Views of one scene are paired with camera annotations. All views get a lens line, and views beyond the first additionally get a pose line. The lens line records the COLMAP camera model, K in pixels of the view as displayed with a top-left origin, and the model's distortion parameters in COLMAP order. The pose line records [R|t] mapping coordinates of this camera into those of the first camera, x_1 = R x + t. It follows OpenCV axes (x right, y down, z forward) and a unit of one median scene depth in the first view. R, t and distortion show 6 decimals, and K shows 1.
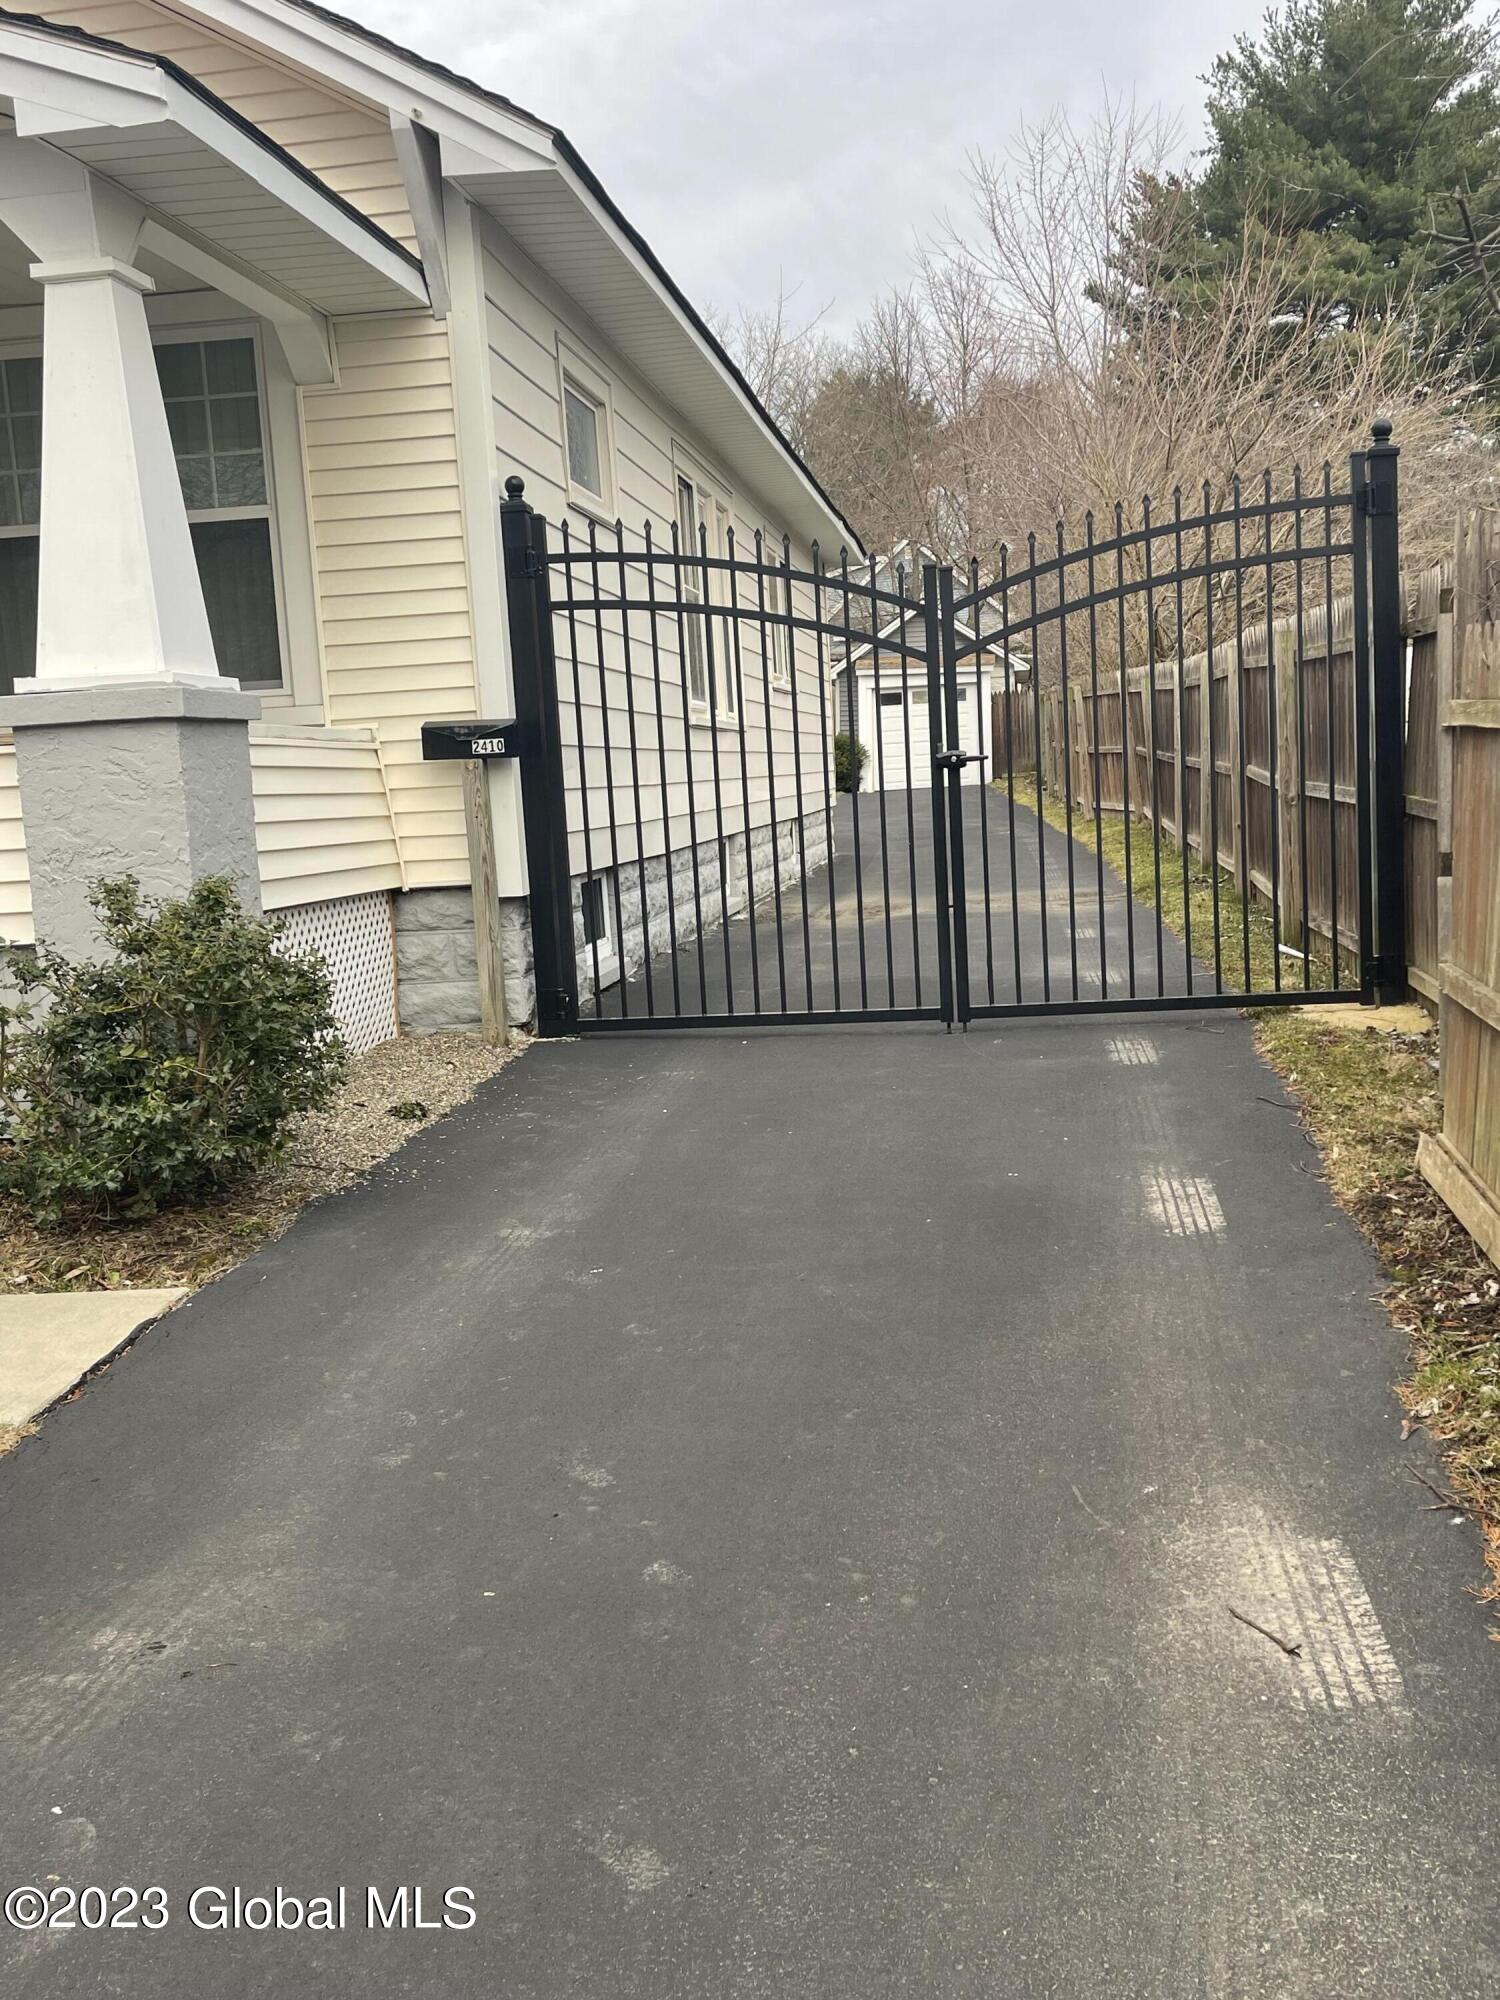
lens RADIAL K [[2017.1, 0, 753.0], [0, 2017.1, 1001.3], [0, 0, 1]] dist [0.057362, 0.000000]
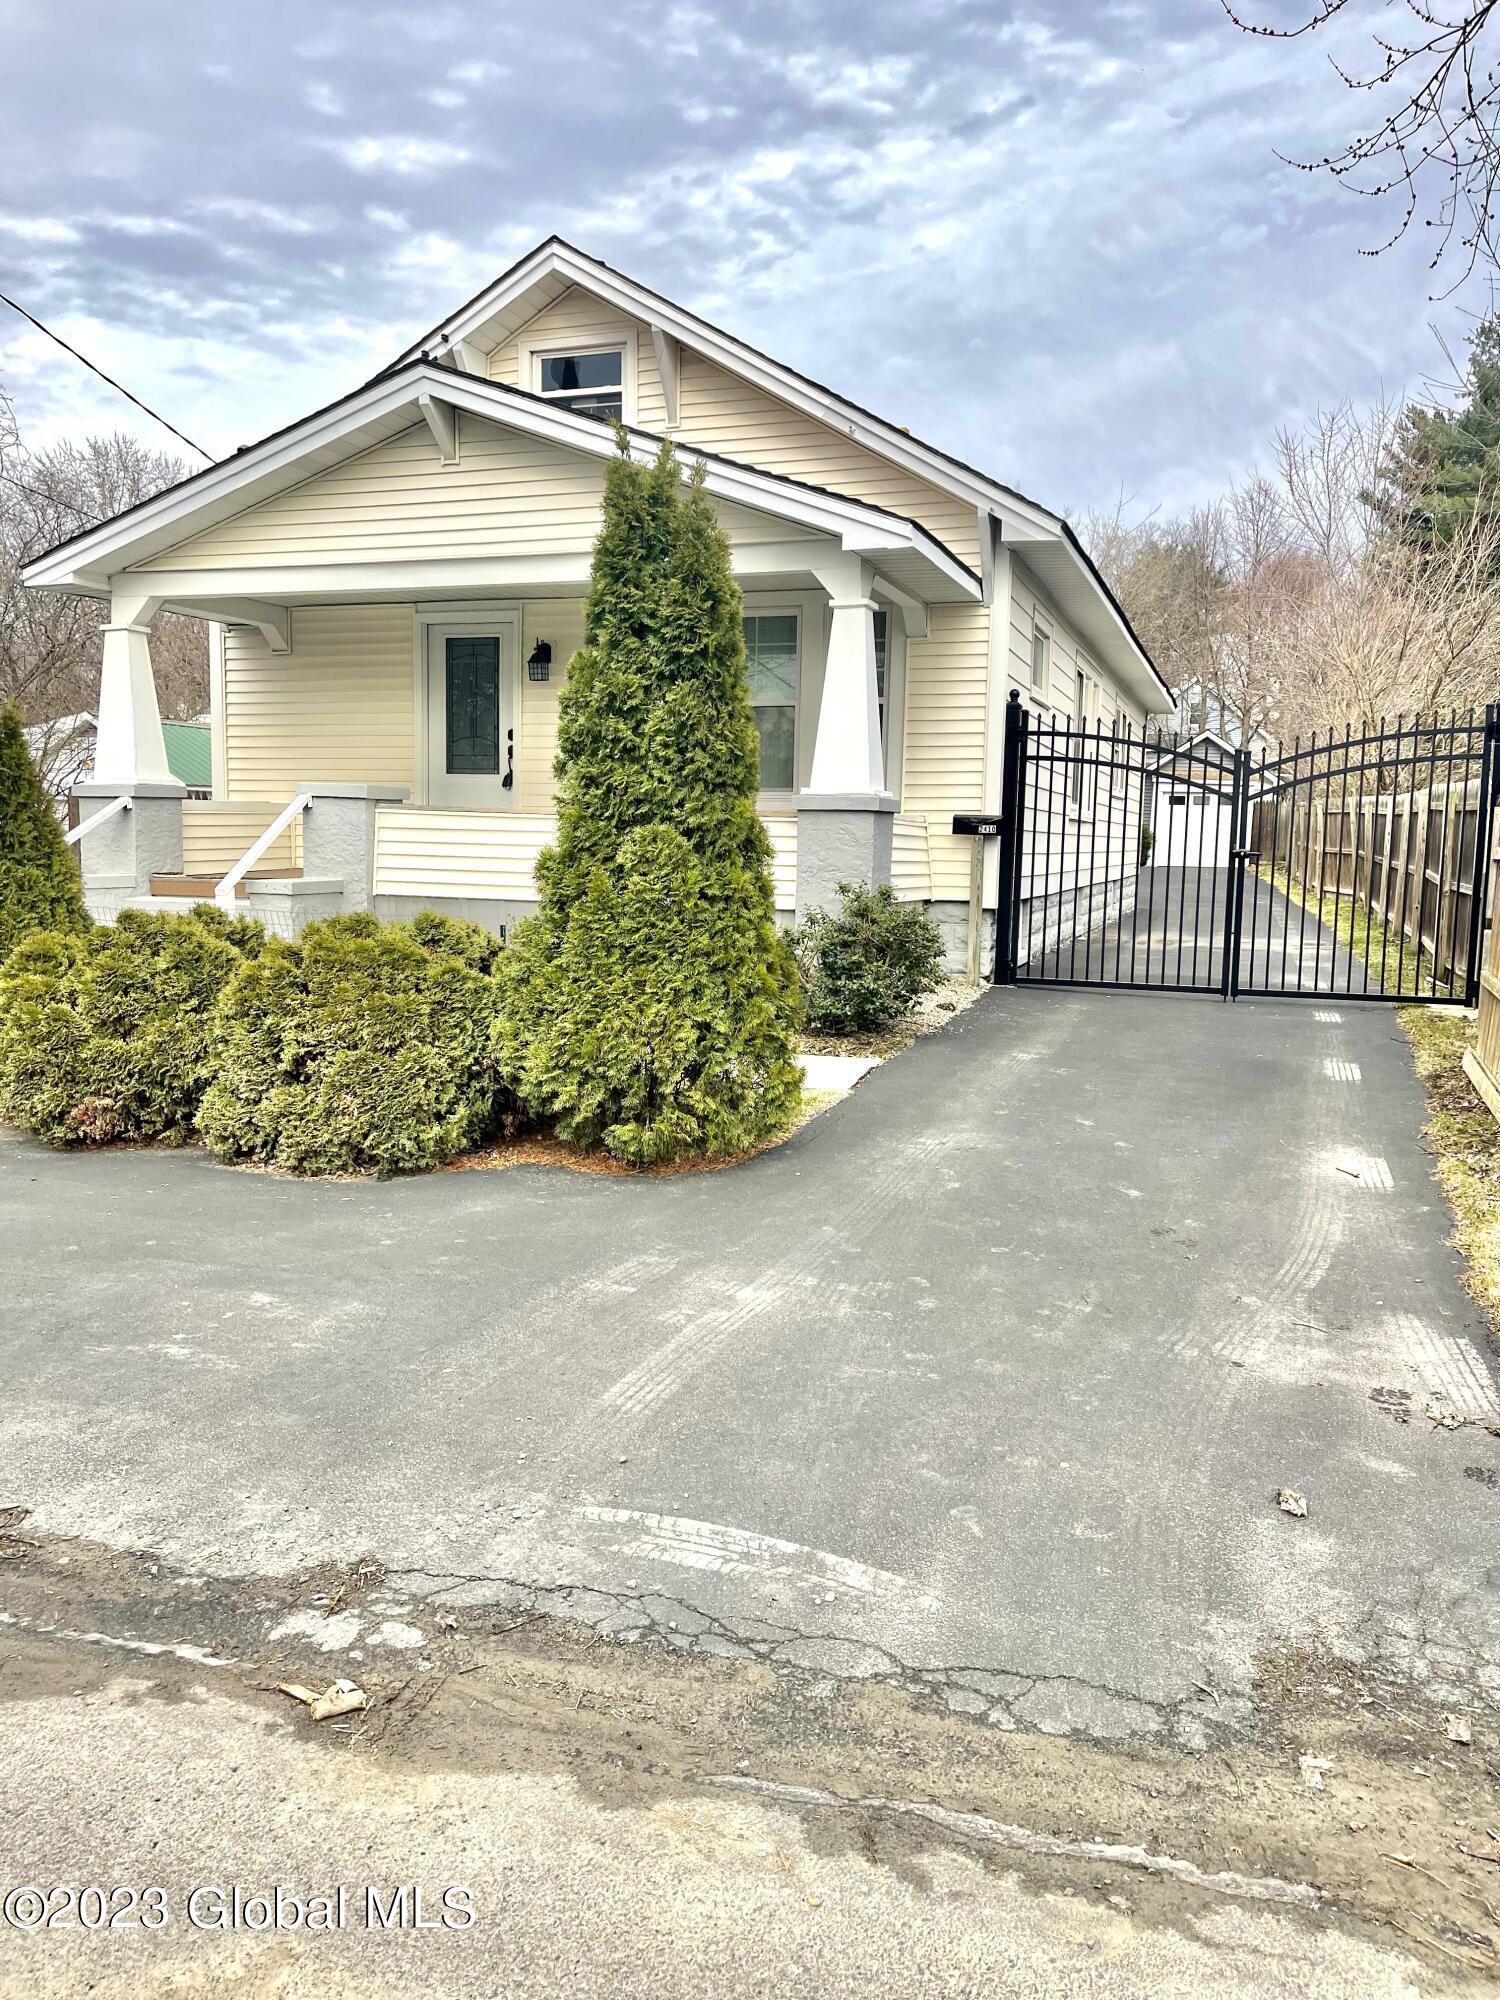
lens RADIAL K [[1509.9, 0, 731.3], [0, 1509.9, 996.0], [0, 0, 1]] dist [0.038608, -0.026326]
pose [[0.975574, 0.096287, -0.197445, -0.068306], [-0.097211, 0.995251, 0.005030, 0.046869], [0.196992, 0.014287, 0.980301, -0.440897]]
